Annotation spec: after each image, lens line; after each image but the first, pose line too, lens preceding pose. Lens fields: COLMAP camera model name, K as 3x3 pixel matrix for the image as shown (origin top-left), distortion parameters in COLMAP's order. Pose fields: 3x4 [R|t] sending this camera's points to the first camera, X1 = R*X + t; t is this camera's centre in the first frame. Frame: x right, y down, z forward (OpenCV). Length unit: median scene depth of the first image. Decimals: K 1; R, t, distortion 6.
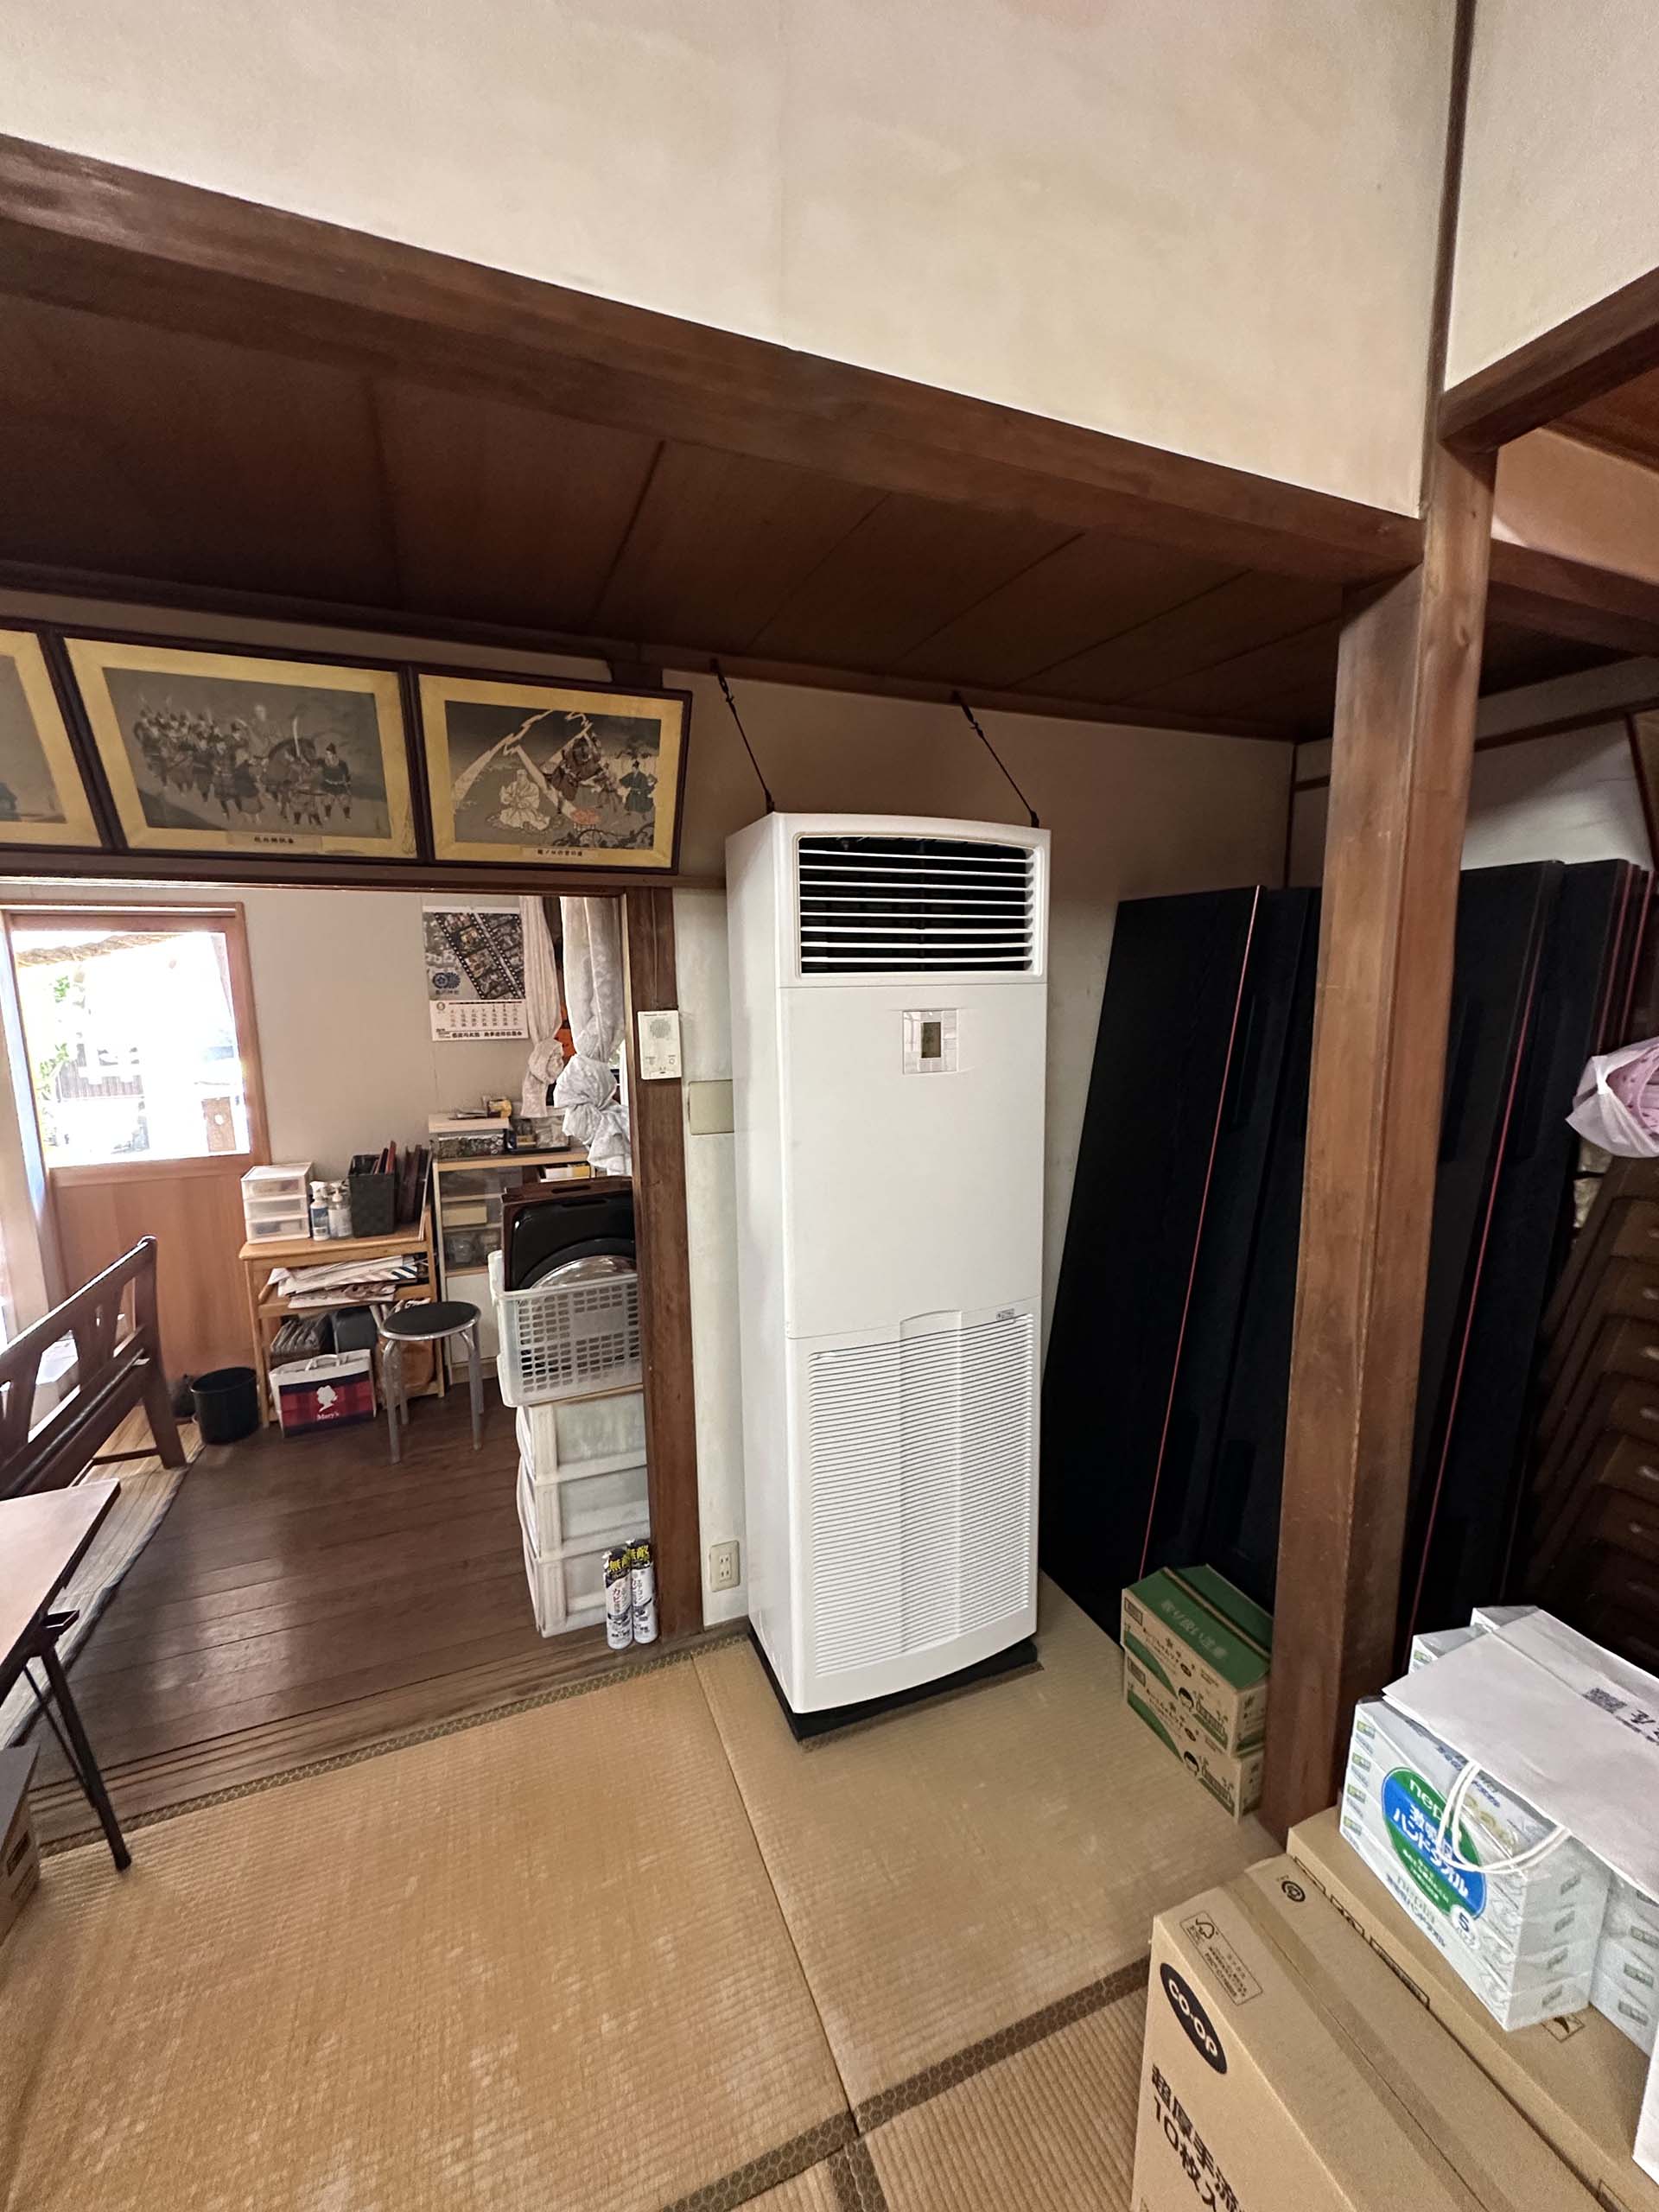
lens RADIAL K [[886.5, 0, 829.5], [0, 886.5, 1106.0], [0, 0, 1]] dist [0.000548, -0.000126]
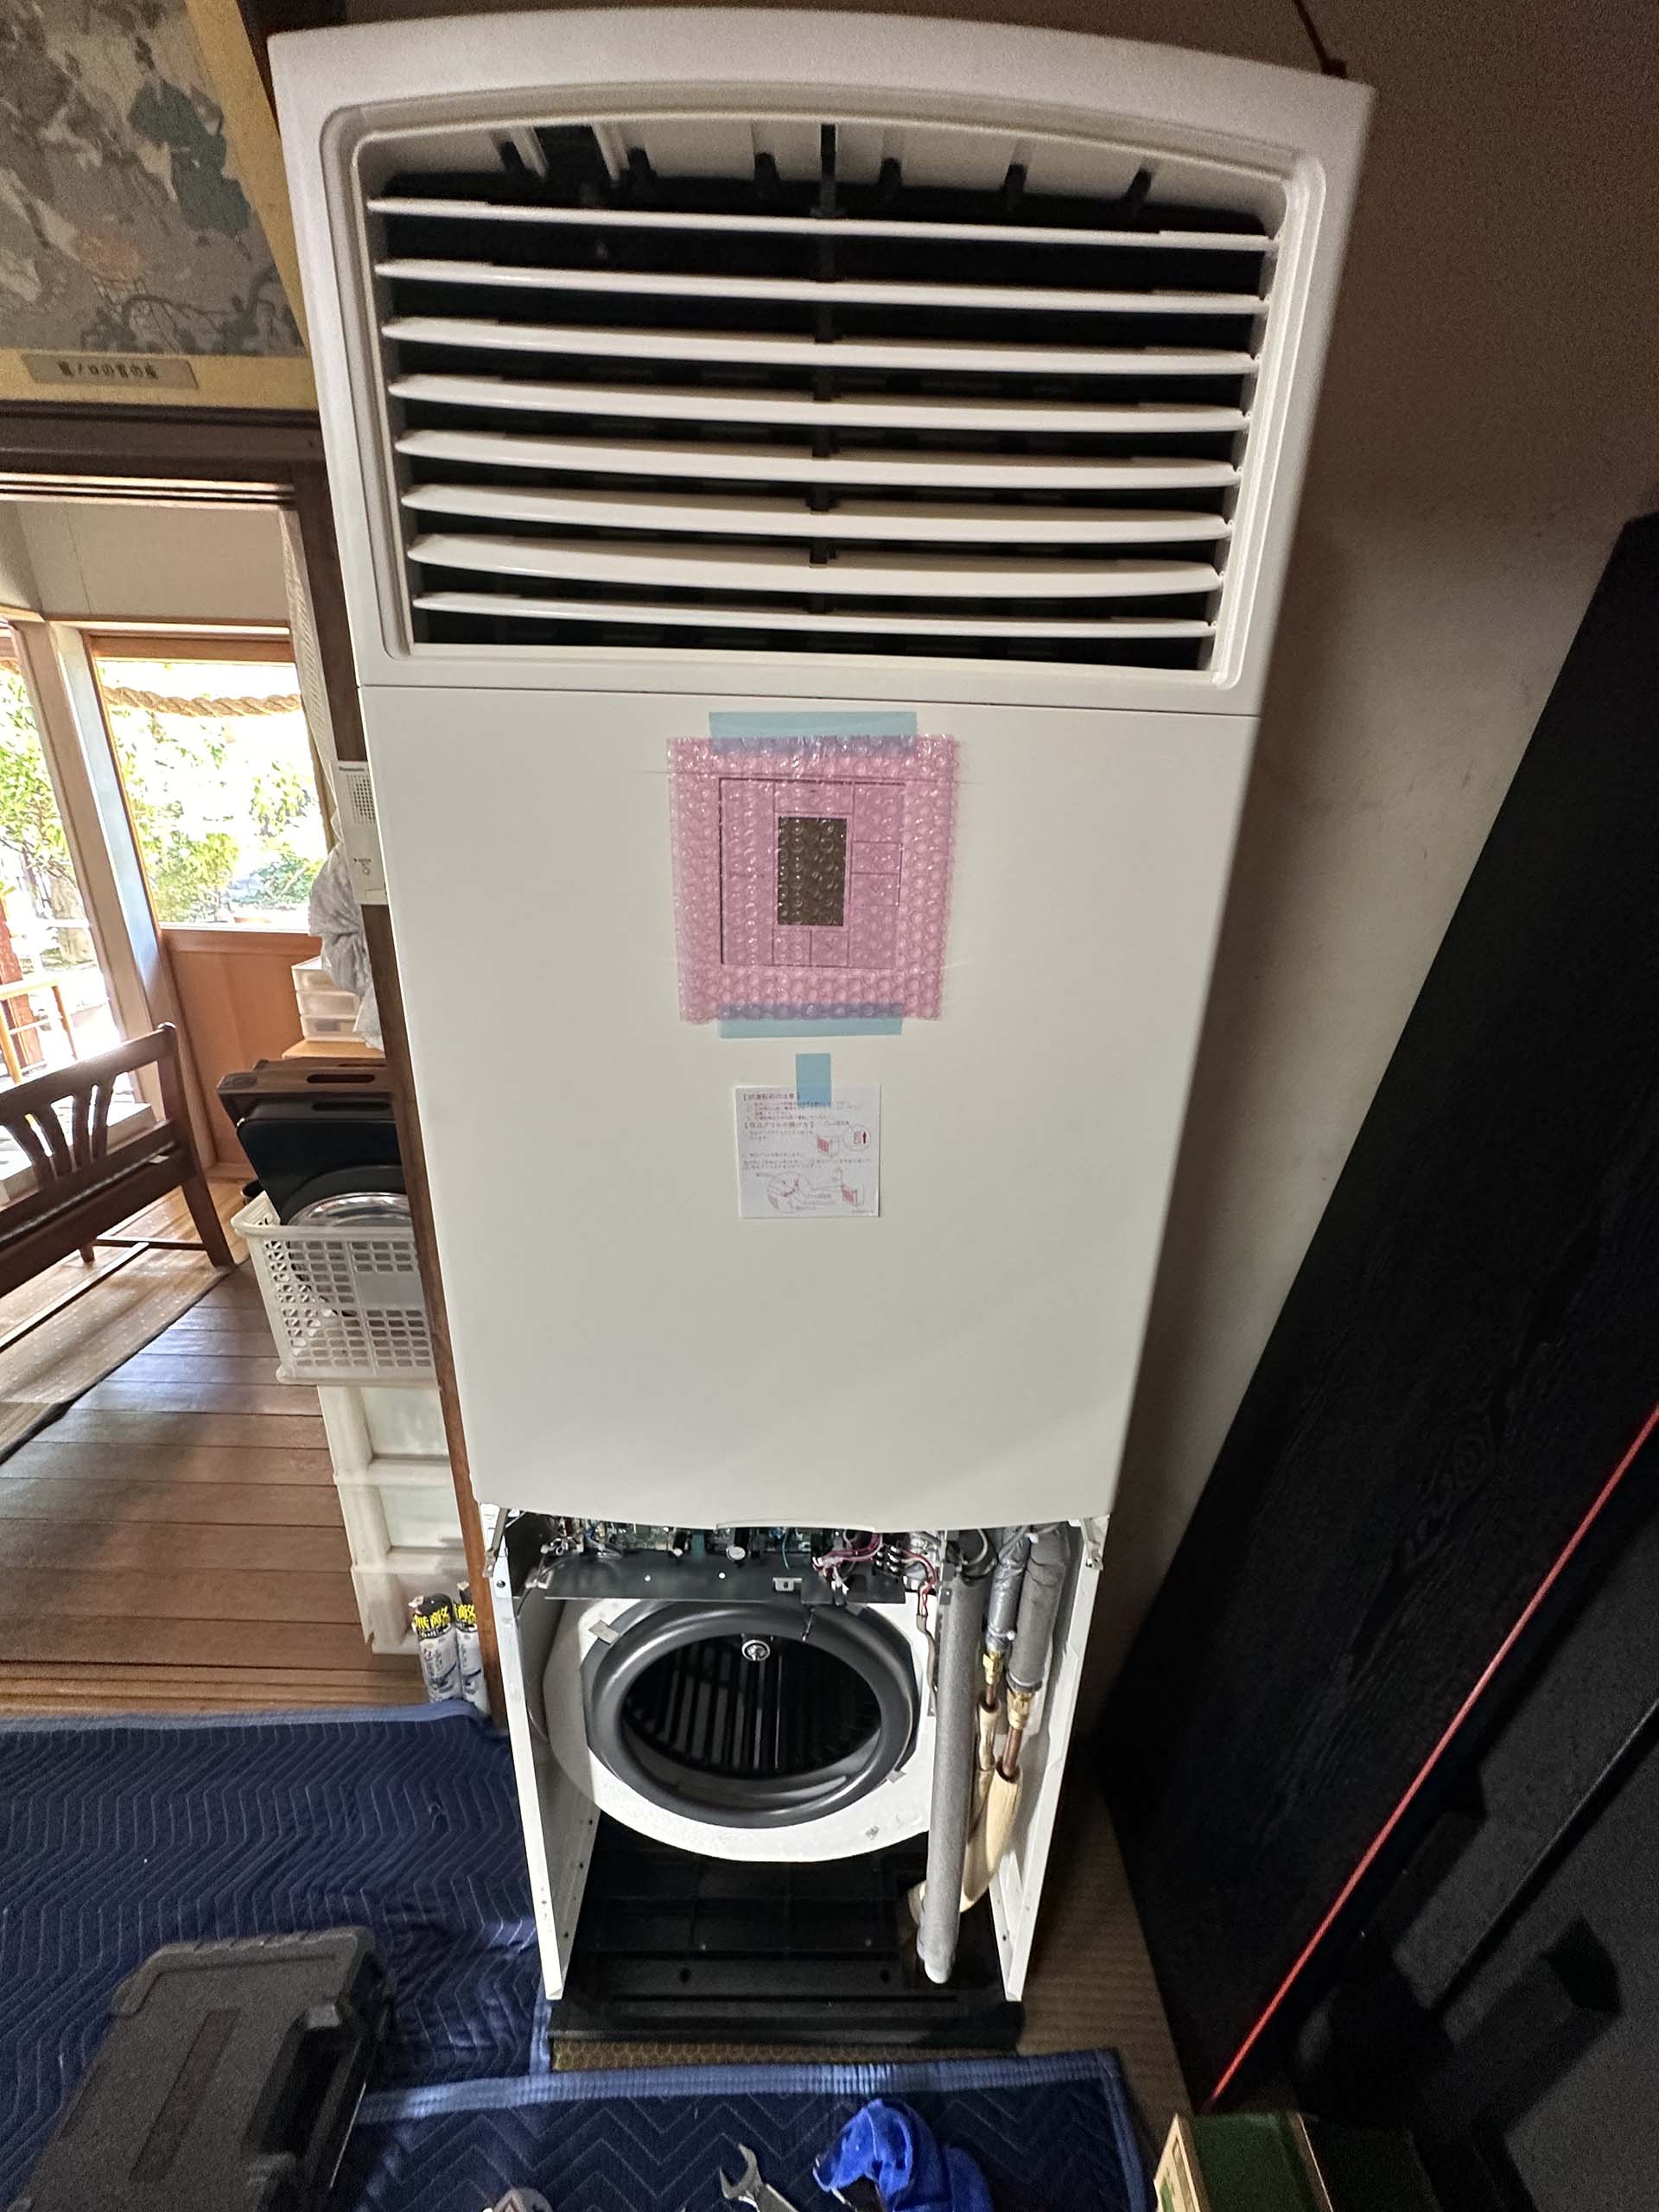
lens RADIAL K [[886.5, 0, 829.5], [0, 886.5, 1106.0], [0, 0, 1]] dist [0.000548, -0.000126]
pose [[0.924729, 0.171369, -0.339867, 0.214918], [-0.093005, 0.967578, 0.234823, -0.057939], [0.369090, -0.185539, 0.910686, 0.574958]]
